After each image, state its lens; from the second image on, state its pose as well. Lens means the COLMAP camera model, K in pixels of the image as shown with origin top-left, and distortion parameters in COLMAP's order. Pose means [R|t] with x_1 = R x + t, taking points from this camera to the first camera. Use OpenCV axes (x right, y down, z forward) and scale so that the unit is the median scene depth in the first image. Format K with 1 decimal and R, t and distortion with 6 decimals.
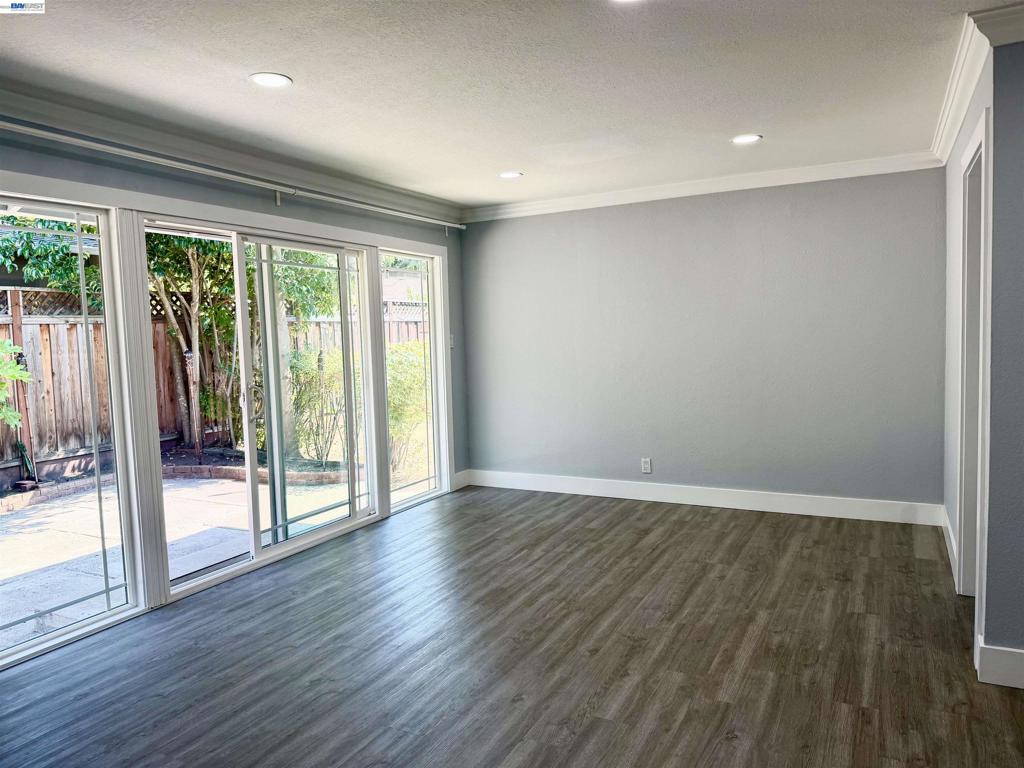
lens RADIAL K [[712.5, 0, 512.0], [0, 712.5, 384.0], [0, 0, 1]] dist [0.150199, -0.269954]
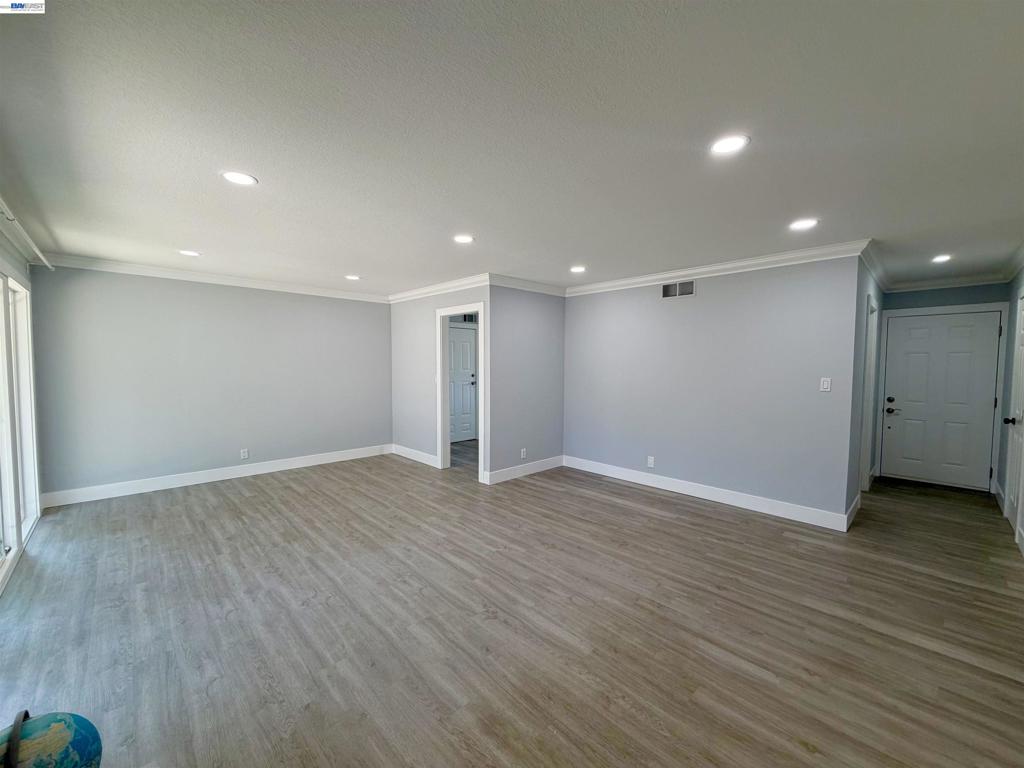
lens RADIAL K [[410.1, 0, 512.0], [0, 410.1, 384.0], [0, 0, 1]] dist [-0.000804, -0.000178]
pose [[0.318272, -0.017071, 0.947846, -0.613534], [0.052382, 0.998627, 0.000397, -0.010411], [-0.946551, 0.049523, 0.318729, 0.207196]]
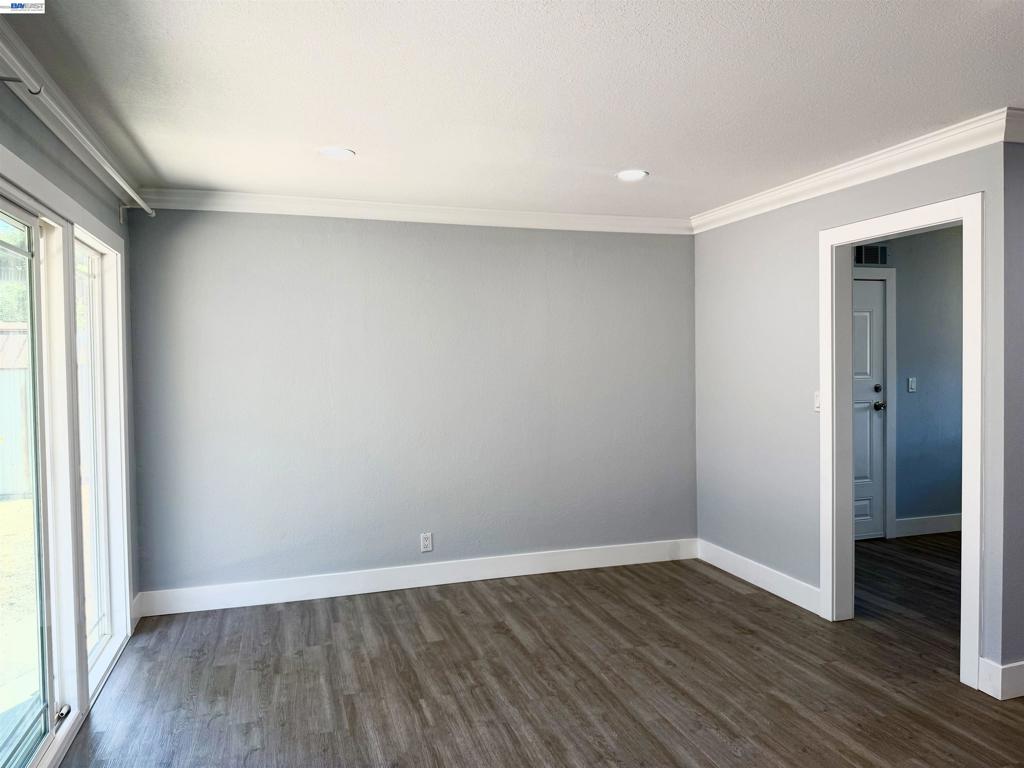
lens RADIAL K [[722.9, 0, 512.0], [0, 722.9, 384.0], [0, 0, 1]] dist [0.106436, -0.170109]
pose [[0.706466, -0.002218, 0.707744, -0.425138], [0.042154, 0.998352, -0.038949, -0.038153], [-0.706491, 0.057350, 0.705395, 0.446547]]
